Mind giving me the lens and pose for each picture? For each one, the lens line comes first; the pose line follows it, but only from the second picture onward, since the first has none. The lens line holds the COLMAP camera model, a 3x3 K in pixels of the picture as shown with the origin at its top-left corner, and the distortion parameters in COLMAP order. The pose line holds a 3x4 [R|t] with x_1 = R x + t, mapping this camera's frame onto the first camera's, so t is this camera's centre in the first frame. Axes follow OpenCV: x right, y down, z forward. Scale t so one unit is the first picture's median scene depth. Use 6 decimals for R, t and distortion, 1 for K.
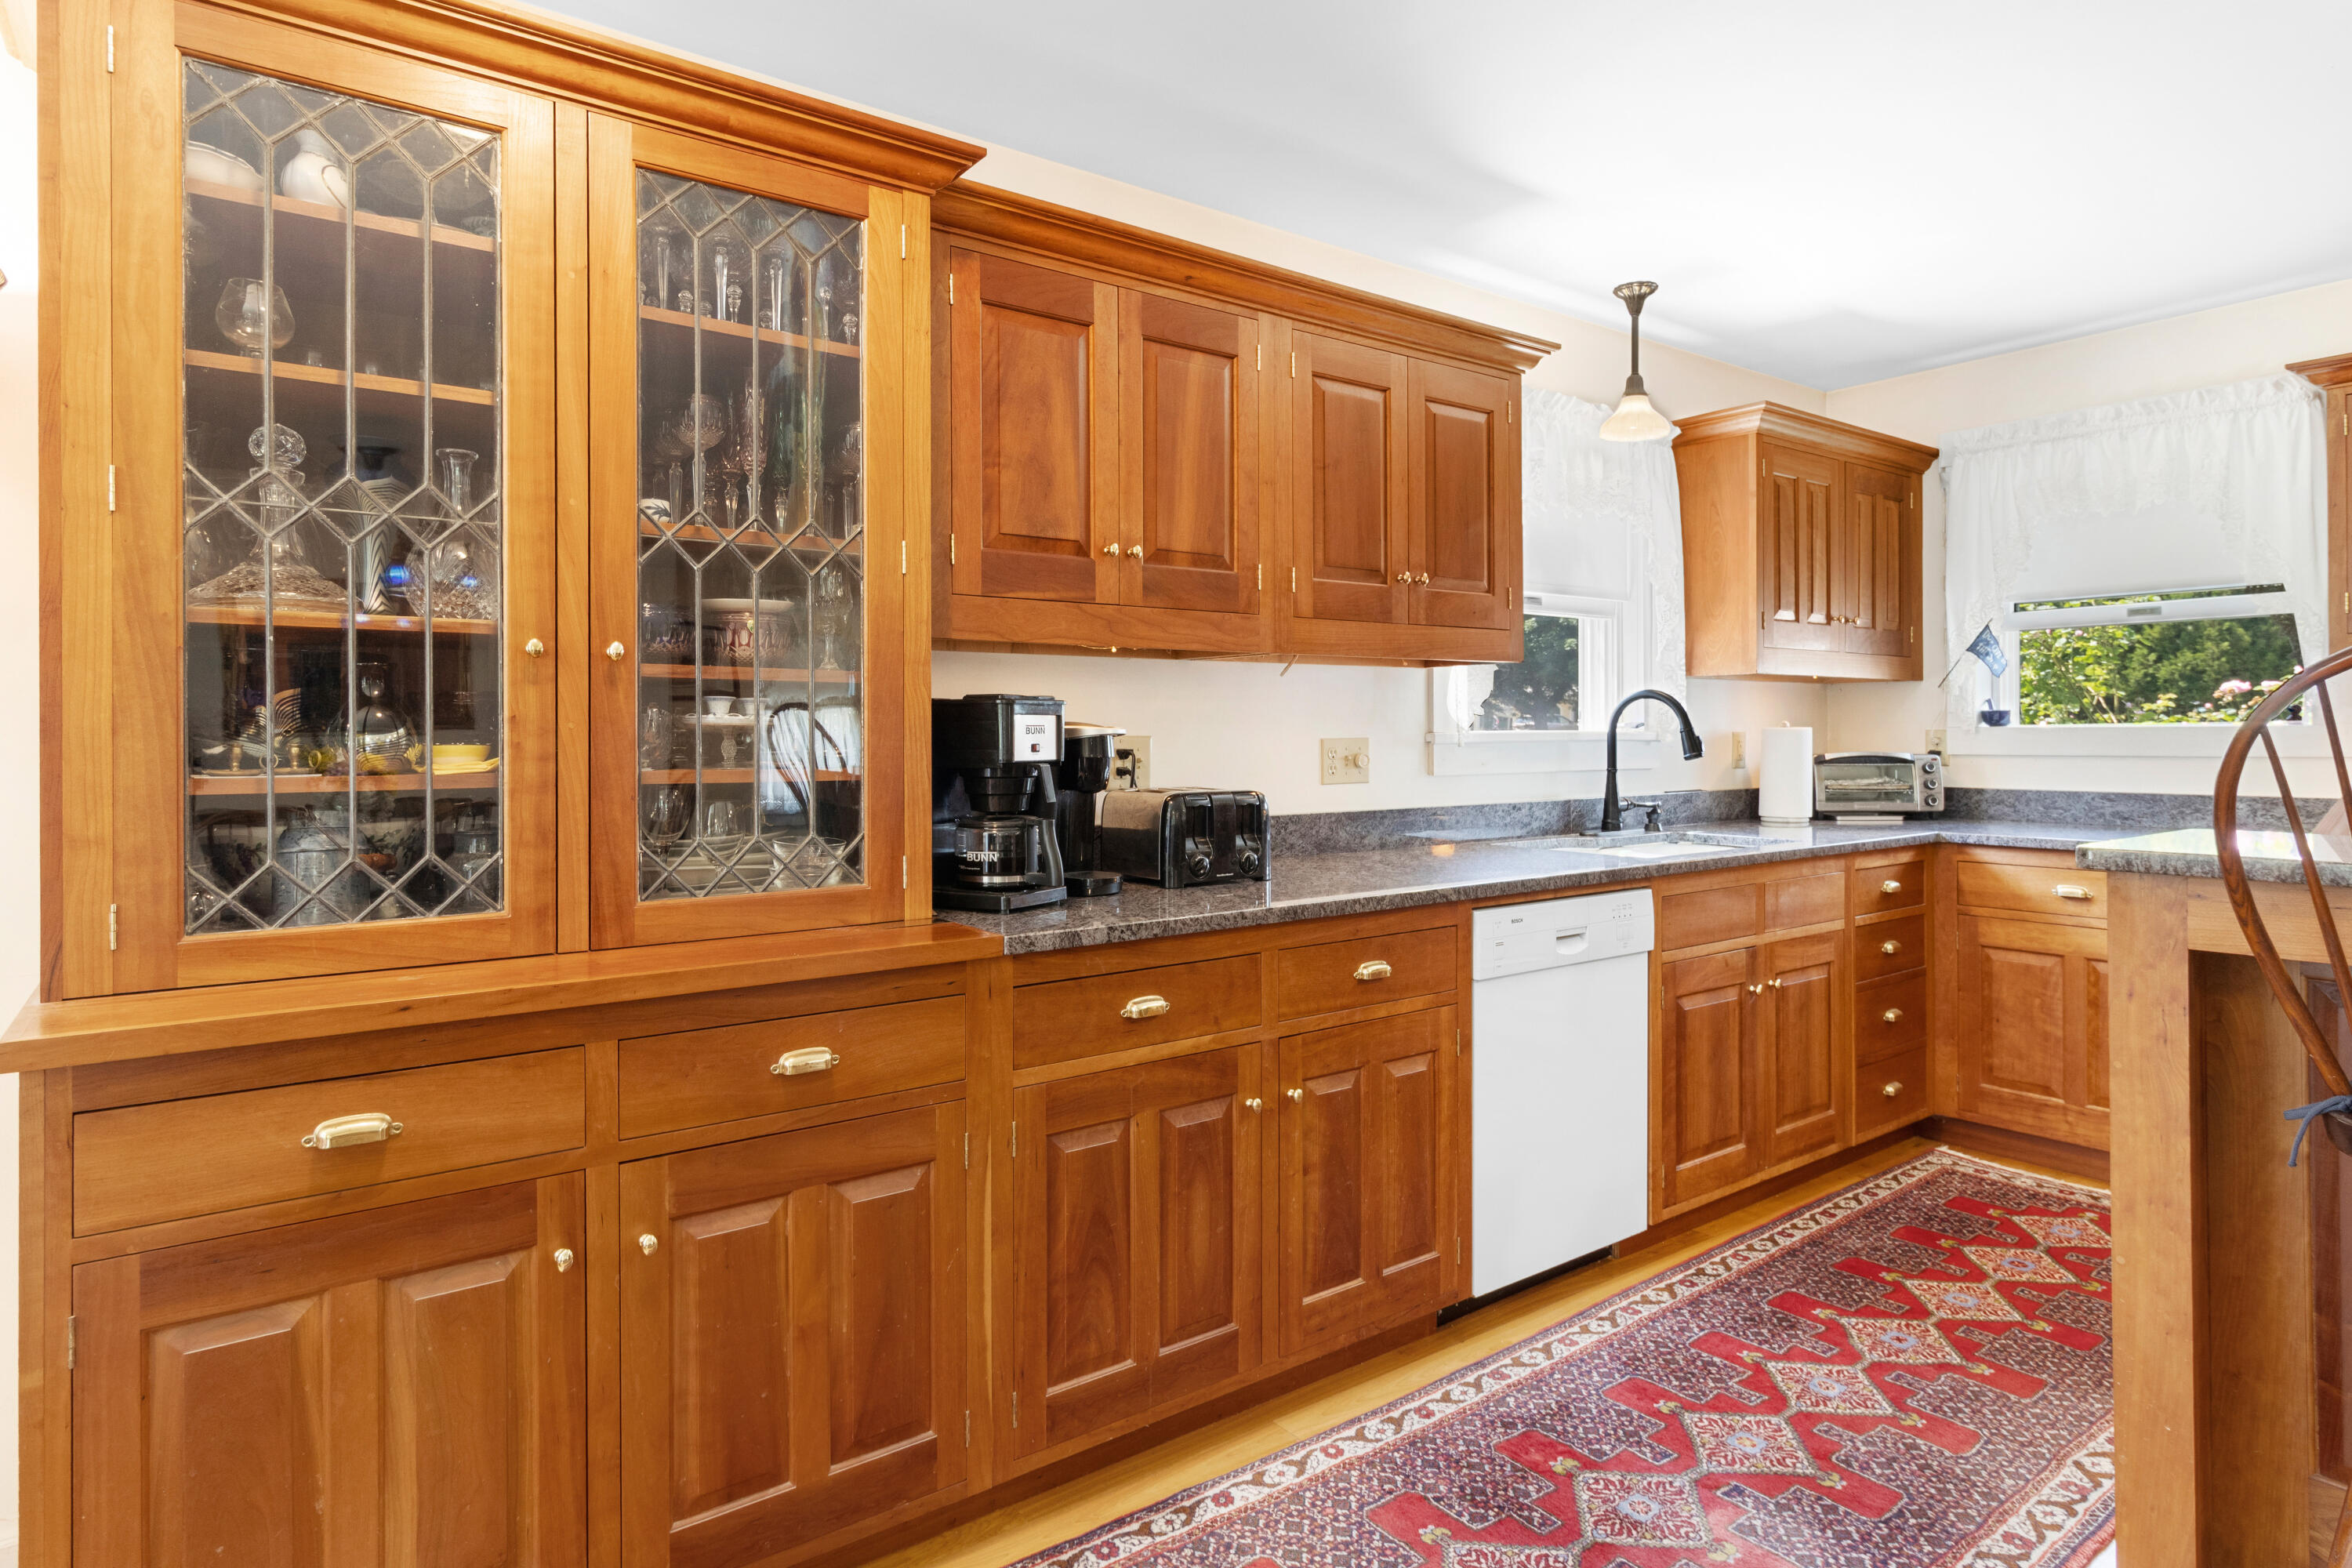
lens RADIAL K [[1305.9, 0, 1174.2], [0, 1305.9, 727.0], [0, 0, 1]] dist [0.001985, 0.000044]
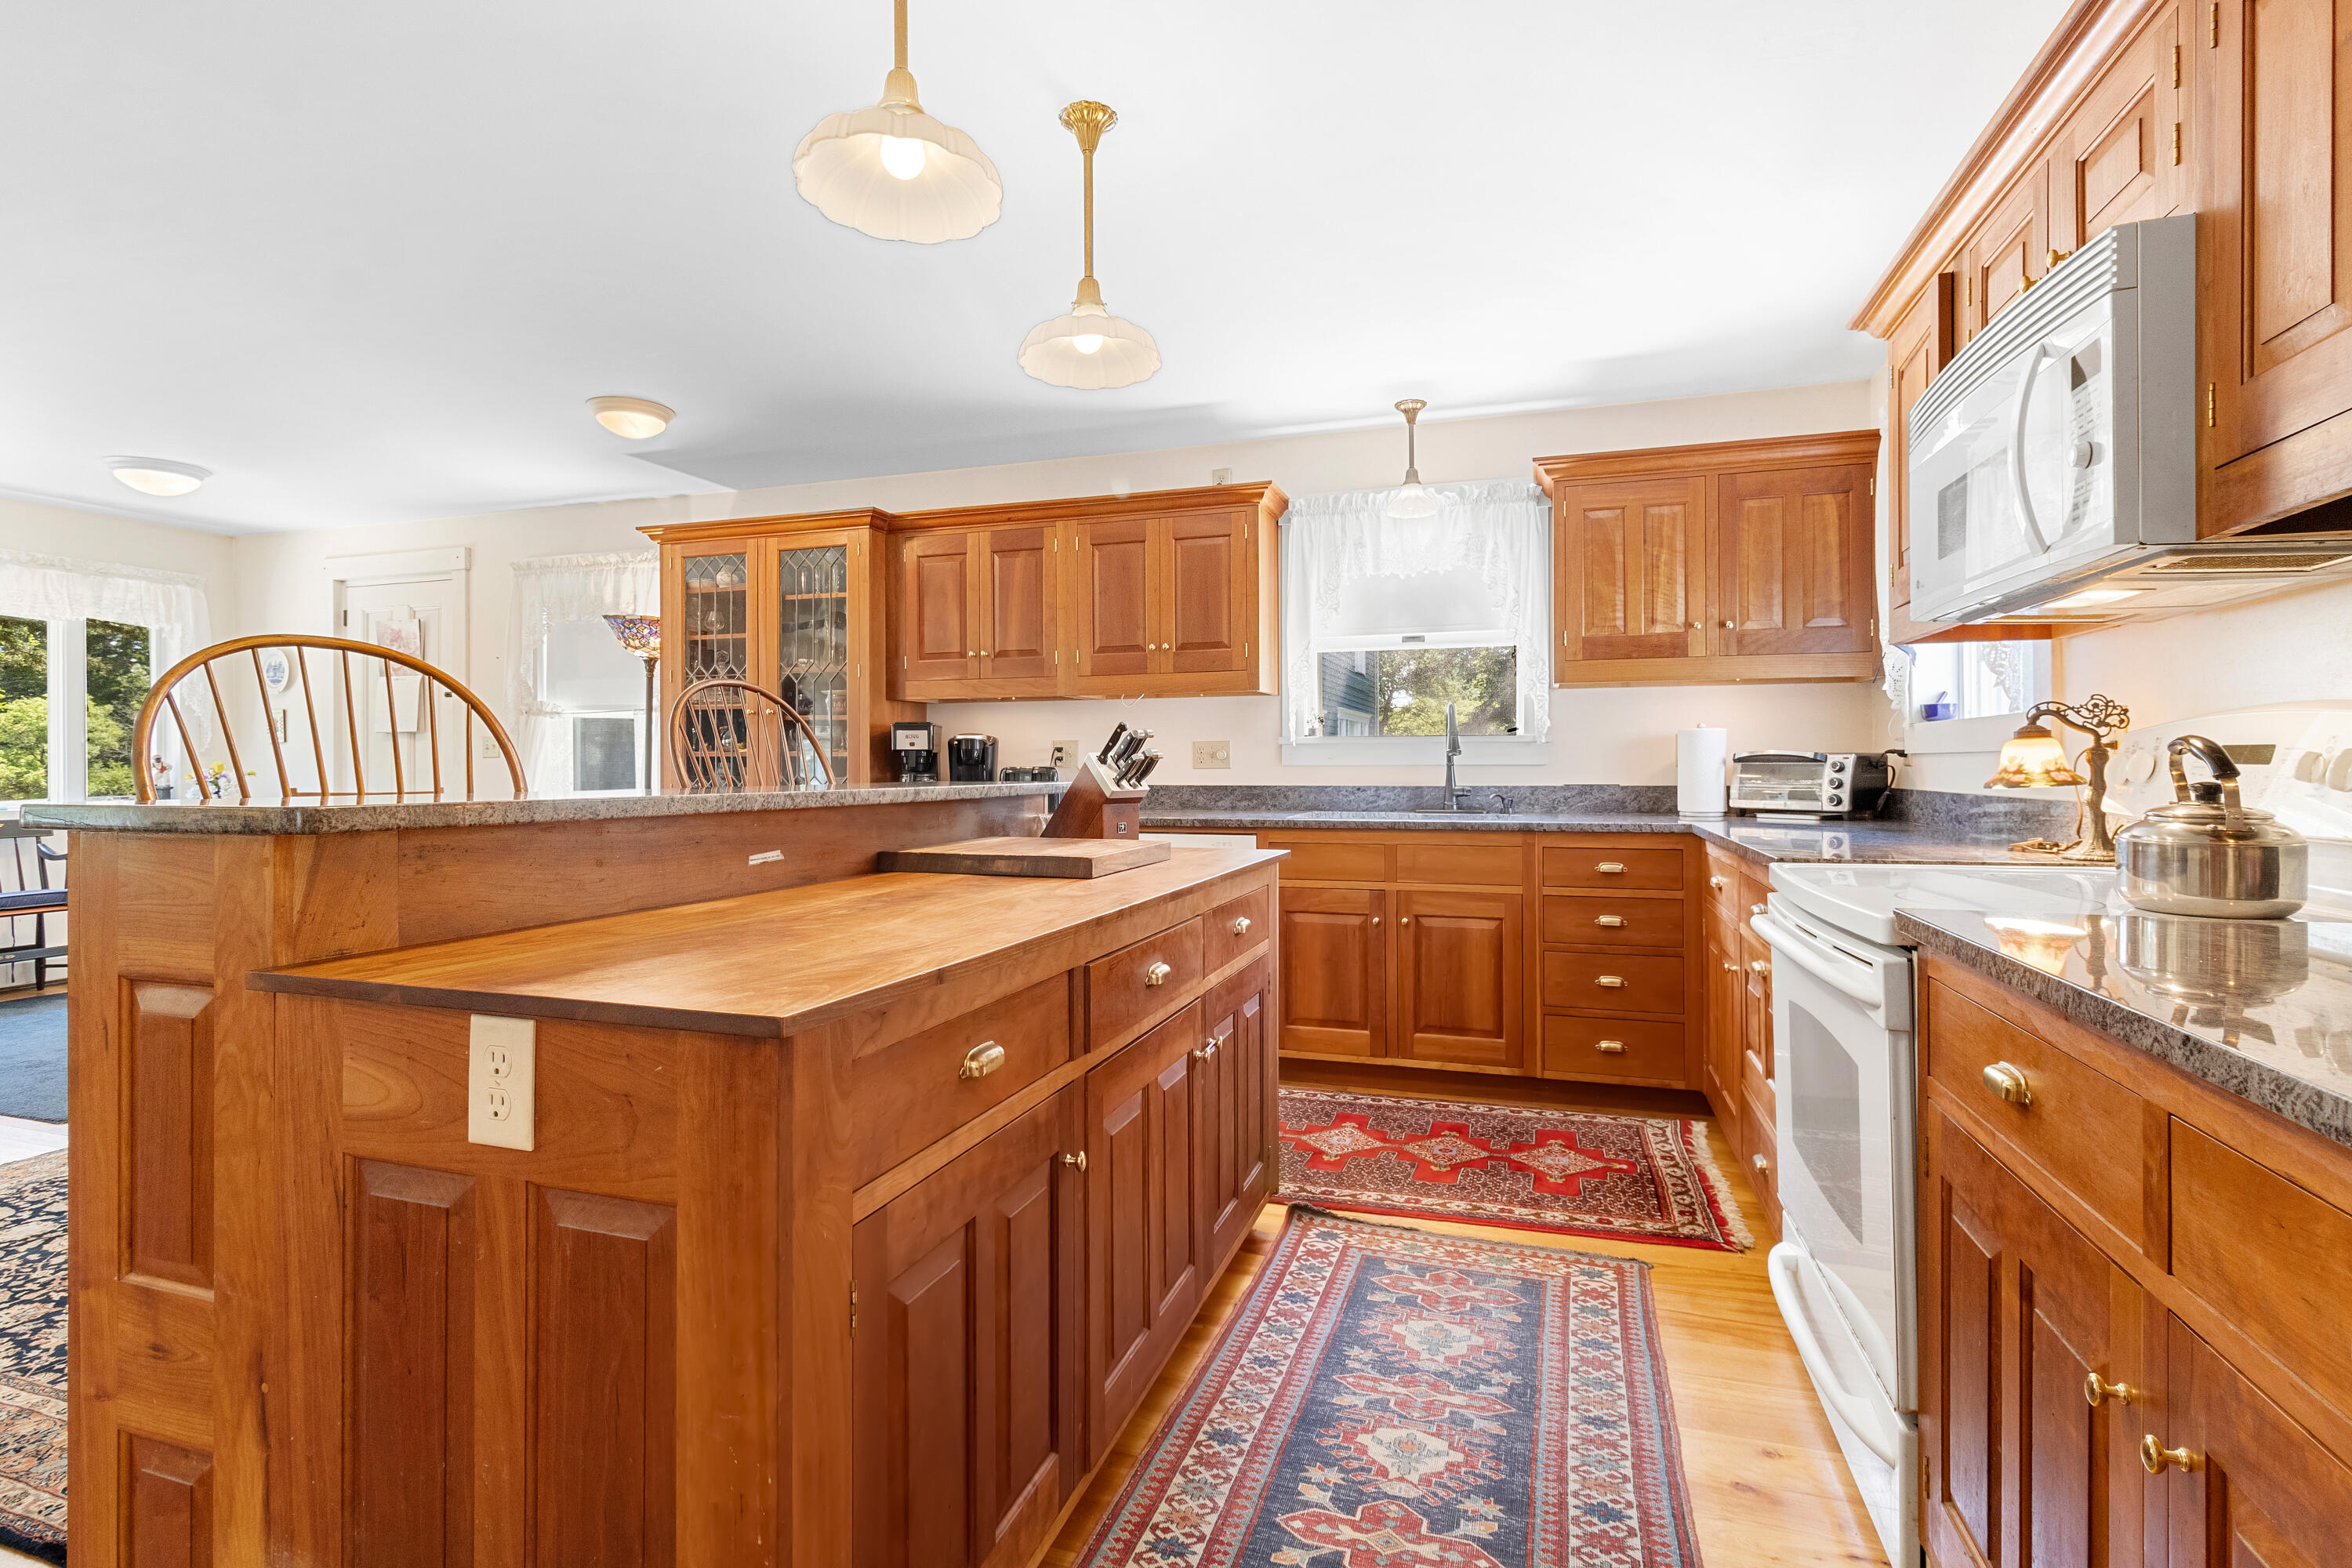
lens RADIAL K [[1102.0, 0, 1183.4], [0, 1102.0, 760.5], [0, 0, 1]] dist [-0.000419, -0.000106]
pose [[0.577264, 0.000257, -0.816558, 1.243082], [0.003305, 0.999991, 0.002651, 0.028735], [0.816551, -0.004229, 0.577258, 0.166599]]
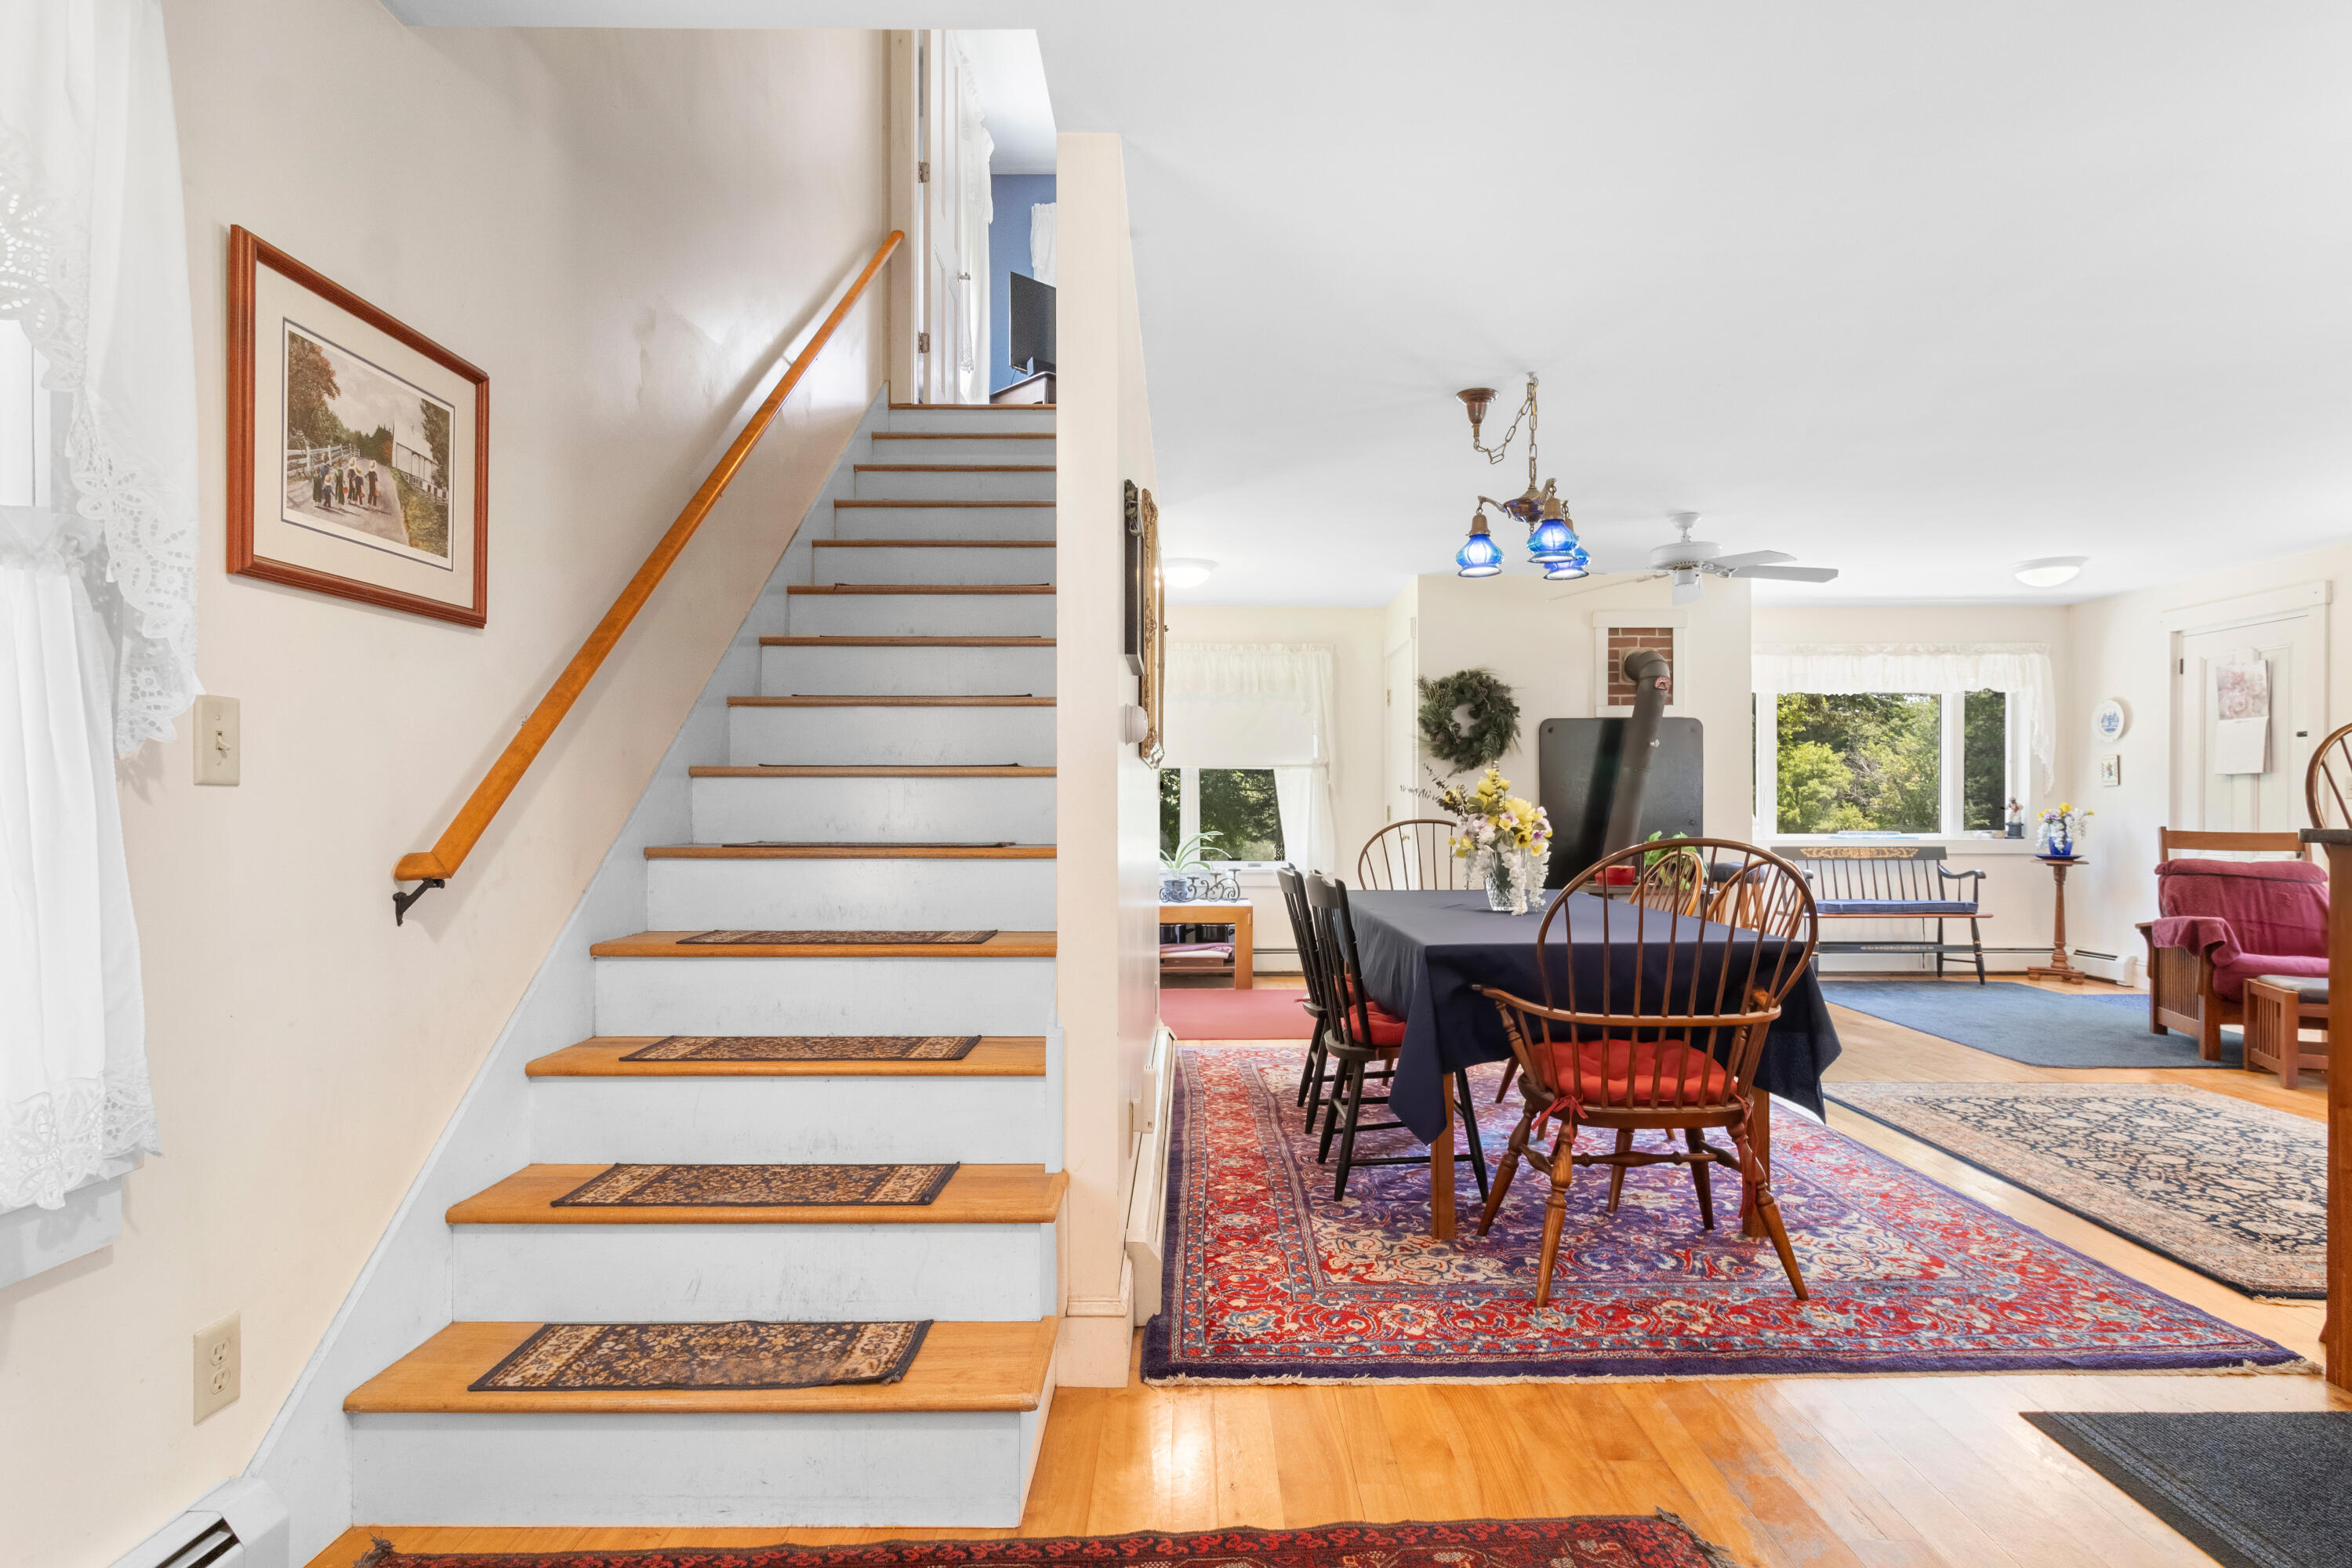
lens RADIAL K [[1210.0, 0, 1186.6], [0, 1210.0, 812.8], [0, 0, 1]] dist [-0.000994, -0.000241]
pose [[-0.601302, 0.008399, -0.798978, 1.699125], [0.005529, 0.999965, 0.006351, 0.025600], [0.799003, -0.000599, -0.601327, -0.037861]]
